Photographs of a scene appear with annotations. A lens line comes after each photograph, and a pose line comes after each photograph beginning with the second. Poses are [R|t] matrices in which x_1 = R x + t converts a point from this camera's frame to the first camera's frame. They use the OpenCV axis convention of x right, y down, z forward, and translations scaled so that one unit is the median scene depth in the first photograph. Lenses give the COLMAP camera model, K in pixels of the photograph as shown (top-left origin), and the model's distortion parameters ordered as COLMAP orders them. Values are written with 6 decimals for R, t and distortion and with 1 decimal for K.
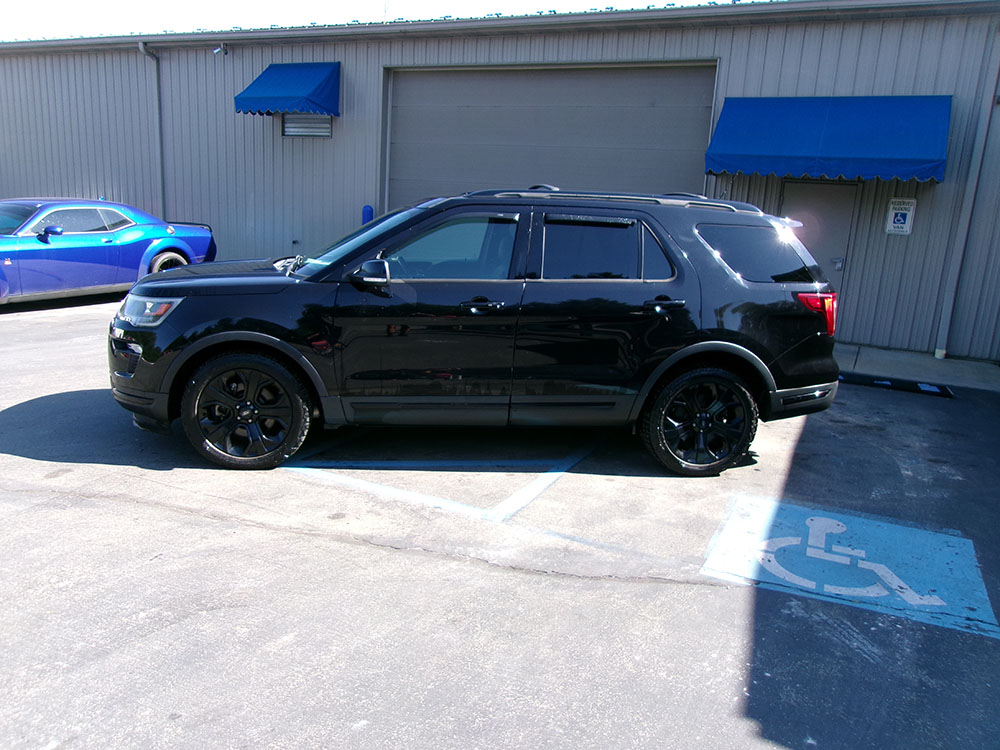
lens RADIAL K [[797.1, 0, 500.0], [0, 797.1, 375.0], [0, 0, 1]] dist [-0.017464, 0.050270]
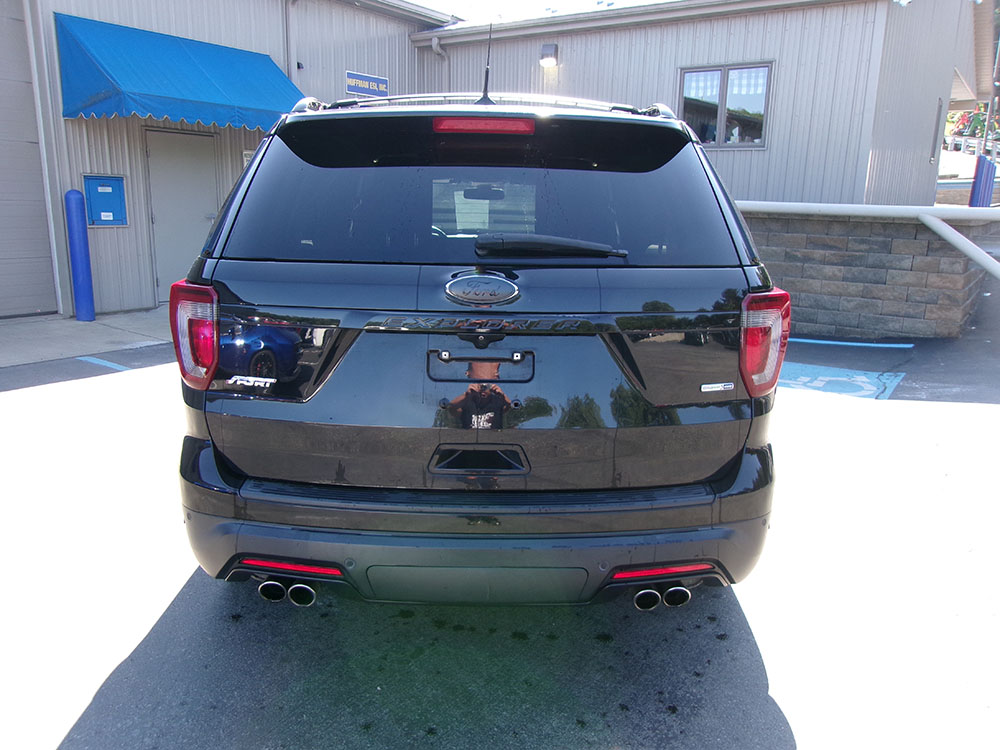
lens RADIAL K [[780.6, 0, 515.6], [0, 780.6, 374.2], [0, 0, 1]] dist [-0.015002, 0.038005]
pose [[0.157431, -0.275969, 0.948186, -0.456014], [0.186862, 0.951138, 0.245803, -0.124666], [-0.969690, 0.138483, 0.201307, 0.480112]]
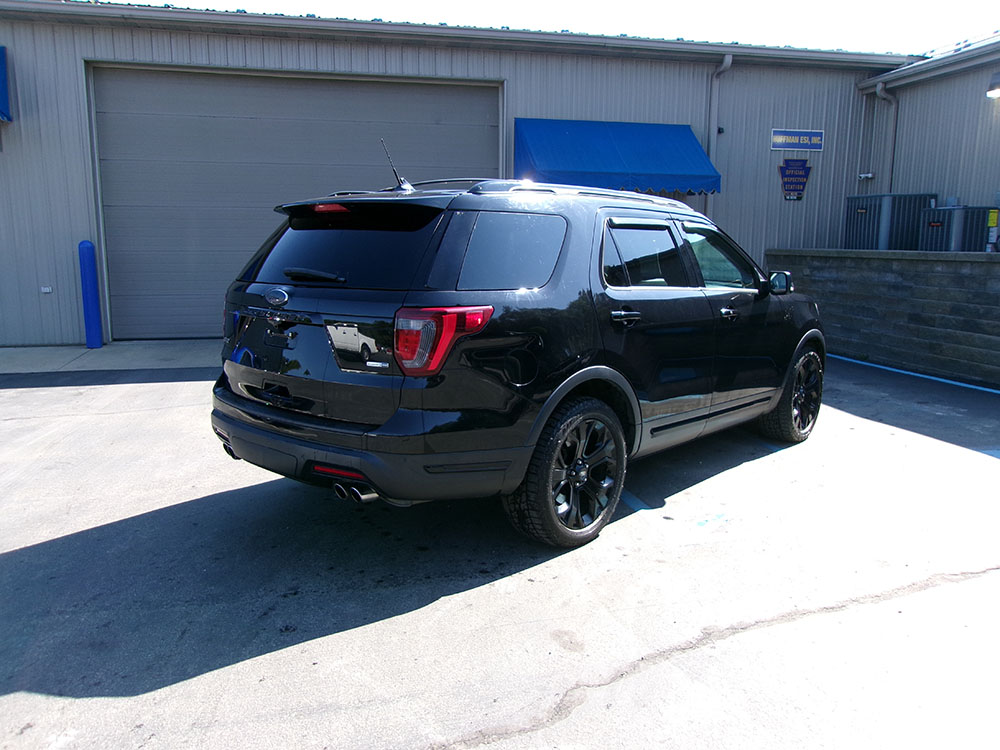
lens RADIAL K [[797.1, 0, 500.0], [0, 797.1, 375.0], [0, 0, 1]] dist [-0.017464, 0.050270]
pose [[0.783986, -0.160092, 0.599781, -0.418442], [0.166113, 0.985043, 0.045795, -0.069316], [-0.598141, 0.063729, 0.798853, 0.203204]]
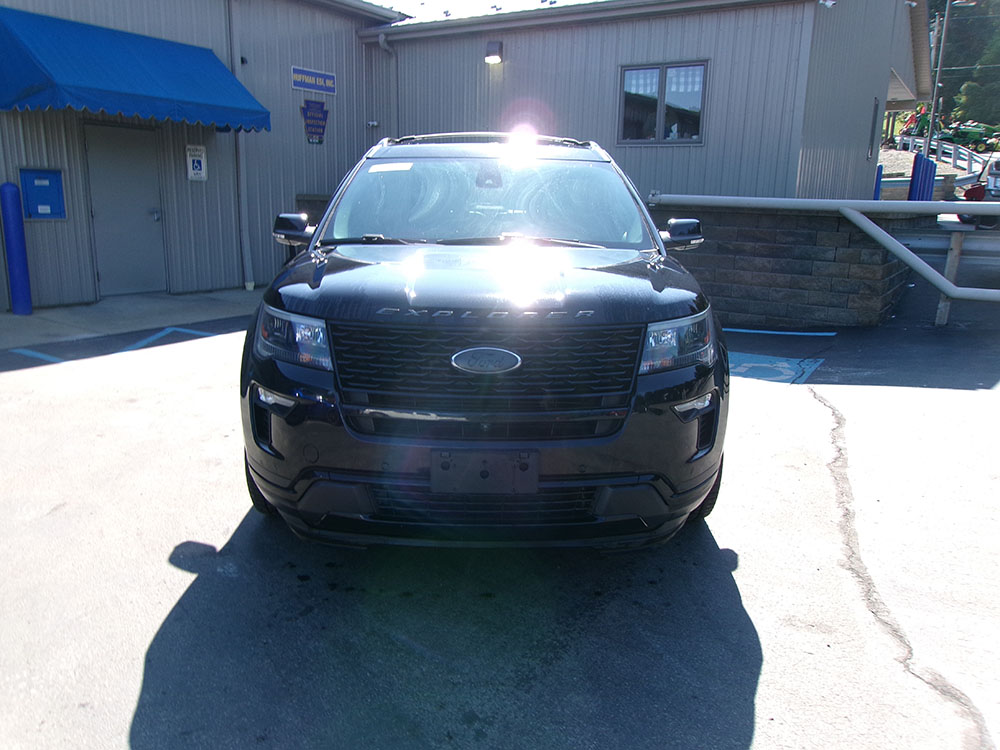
lens RADIAL K [[780.6, 0, 515.6], [0, 780.6, 374.2], [0, 0, 1]] dist [-0.015002, 0.038005]
pose [[0.117177, -0.278721, 0.953197, -0.470146], [0.184465, 0.949215, 0.254880, -0.115018], [-0.975829, 0.145965, 0.162640, 0.449529]]
